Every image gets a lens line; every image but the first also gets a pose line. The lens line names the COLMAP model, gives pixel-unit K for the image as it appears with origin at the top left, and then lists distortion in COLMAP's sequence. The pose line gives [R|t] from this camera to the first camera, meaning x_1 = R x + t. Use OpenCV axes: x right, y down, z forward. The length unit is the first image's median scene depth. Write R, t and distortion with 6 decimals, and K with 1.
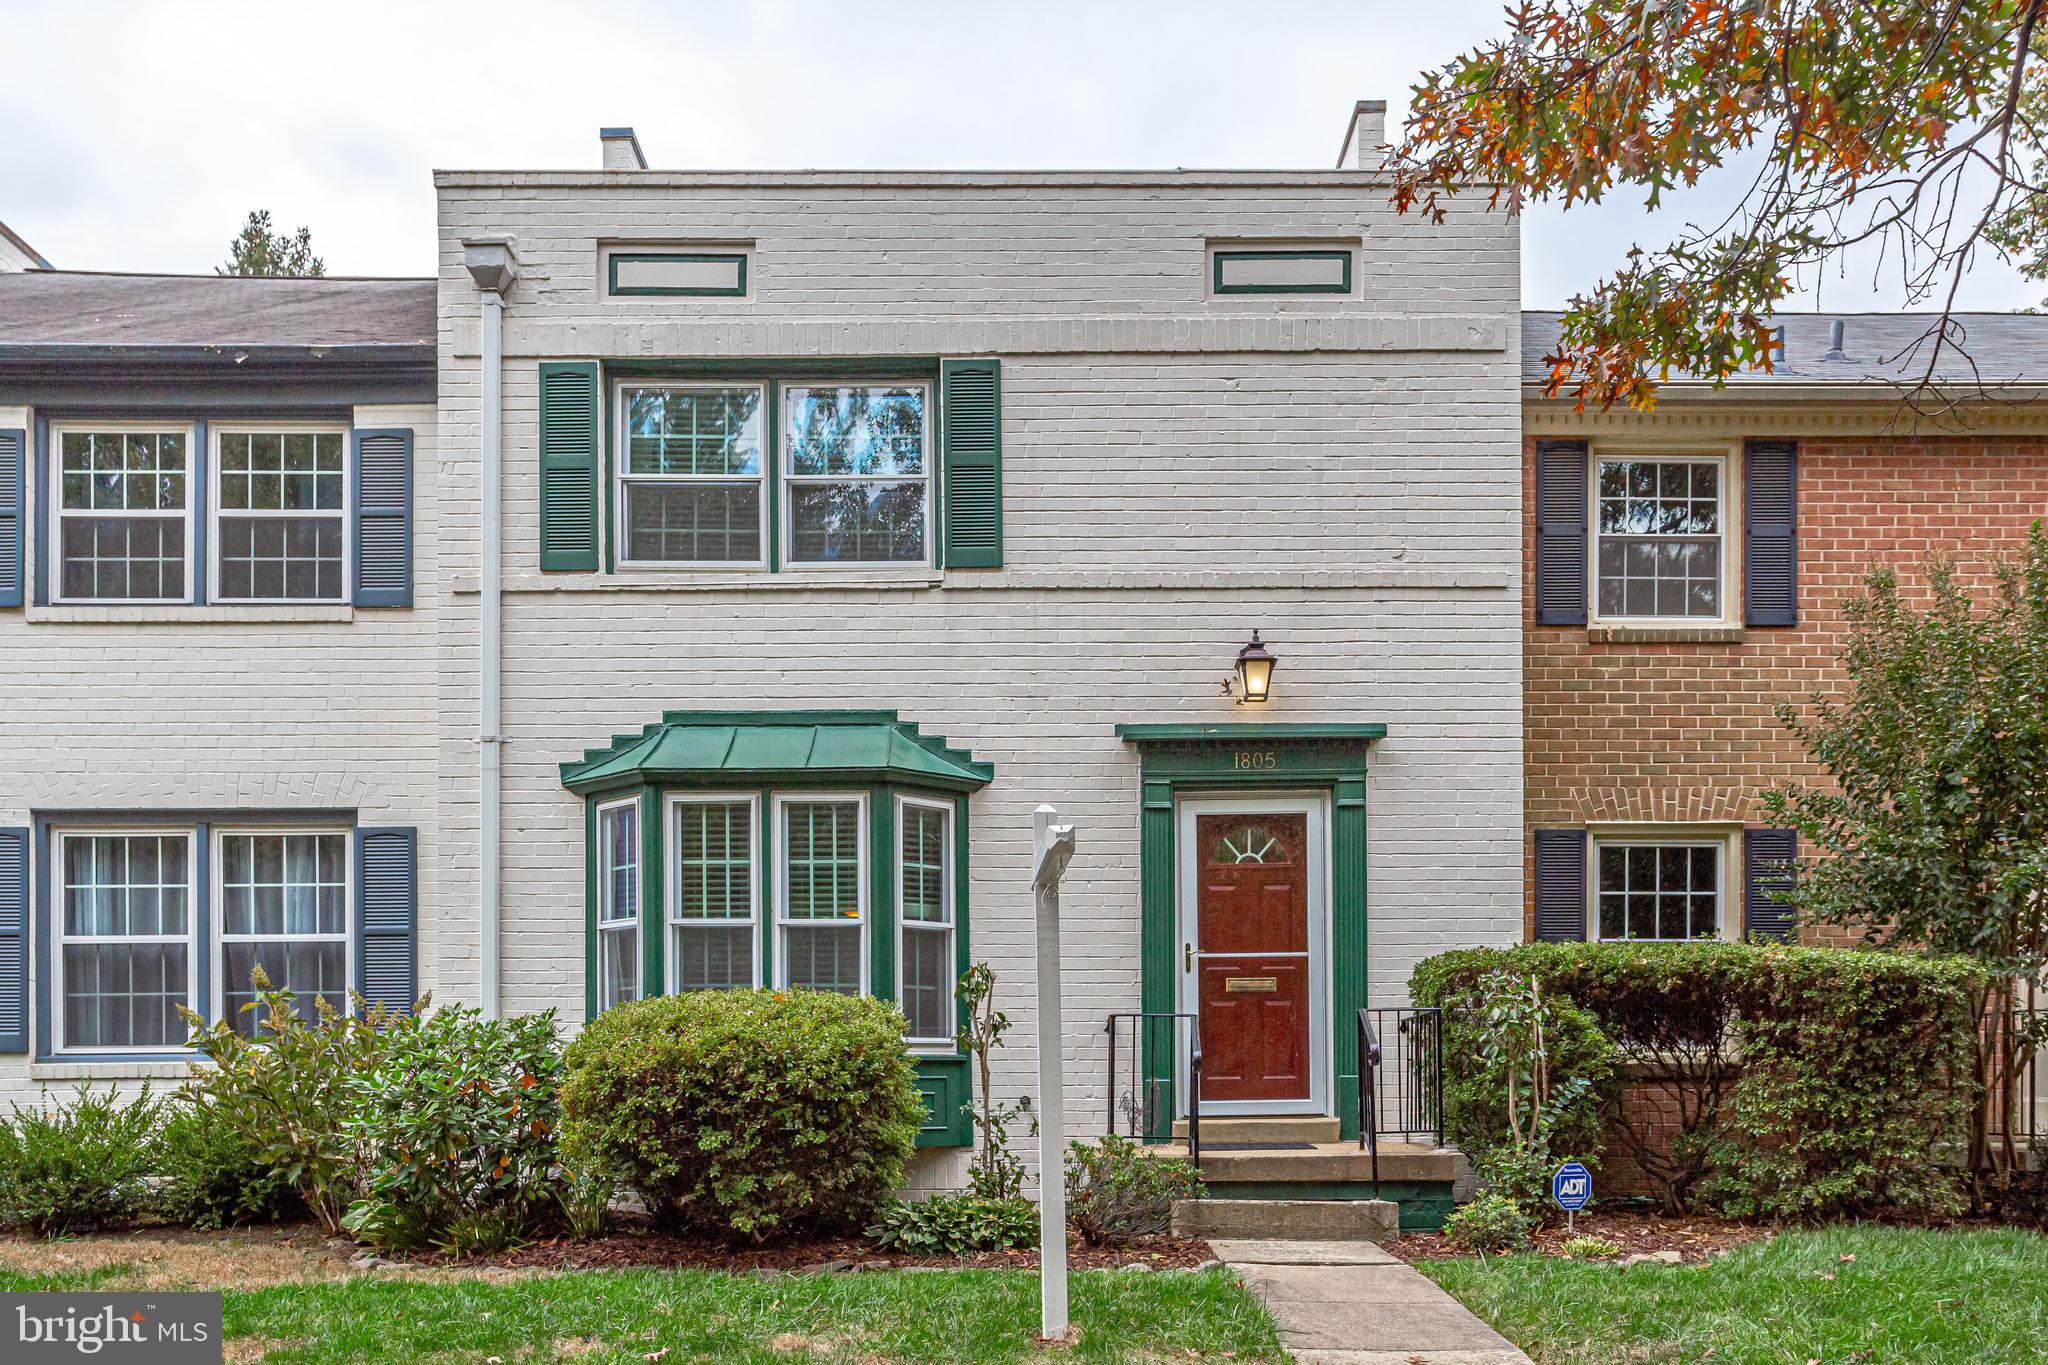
lens RADIAL K [[1632.7, 0, 1024.0], [0, 1632.7, 737.4], [0, 0, 1]] dist [0.001768, 0.002878]
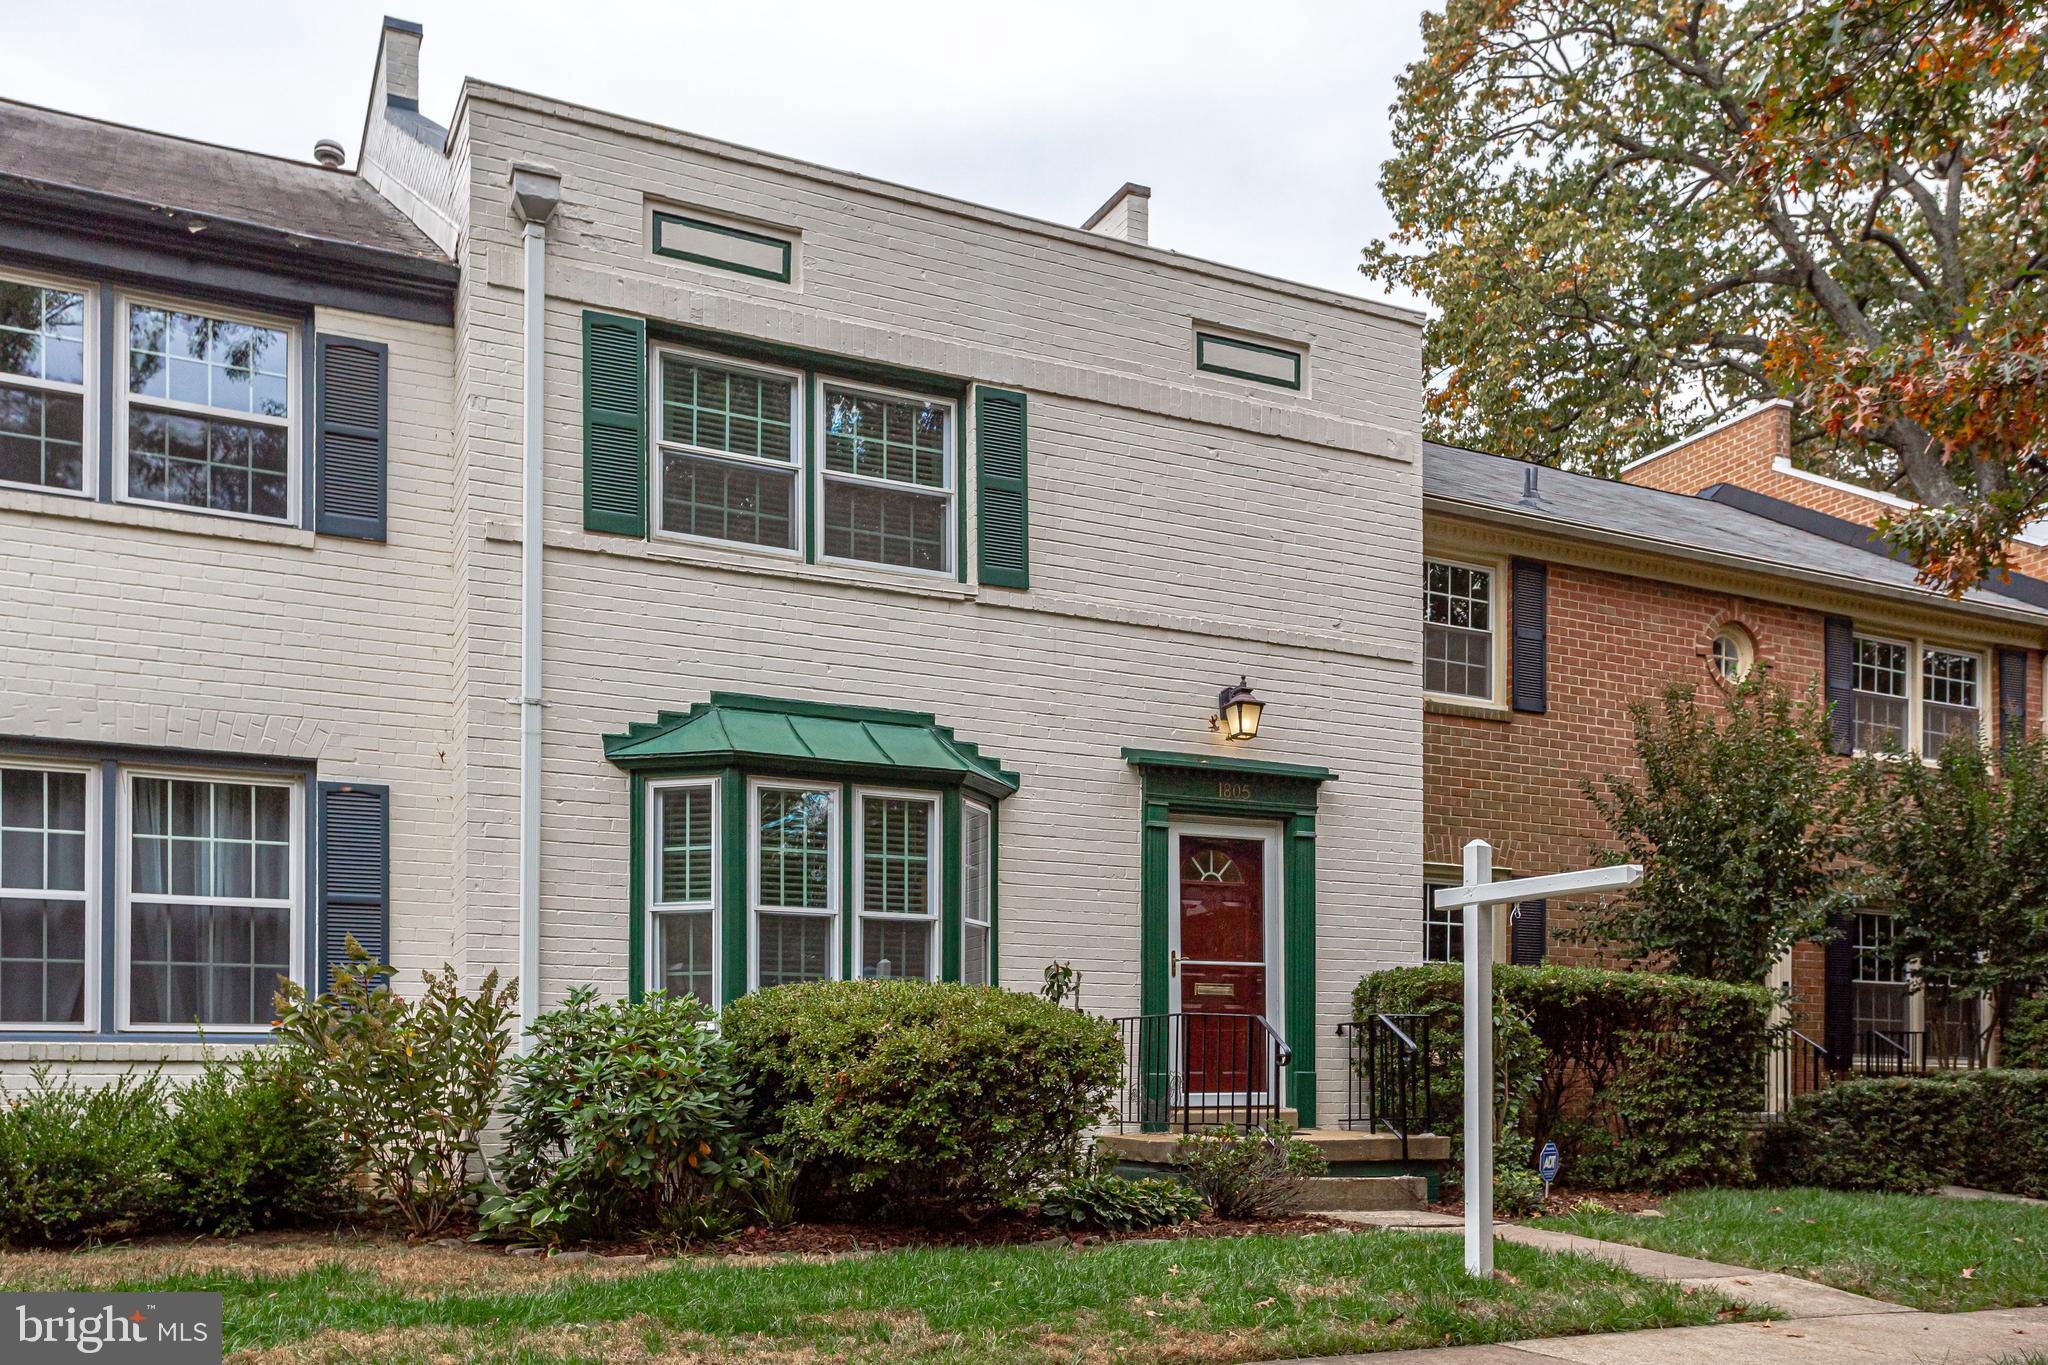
lens RADIAL K [[1698.3, 0, 1024.0], [0, 1698.3, 682.5], [0, 0, 1]] dist [0.006217, 0.001281]
pose [[0.900272, 0.107456, 0.421858, -0.474931], [-0.096056, 0.994205, -0.048257, 0.009768], [-0.424599, 0.002923, 0.905377, -0.003453]]
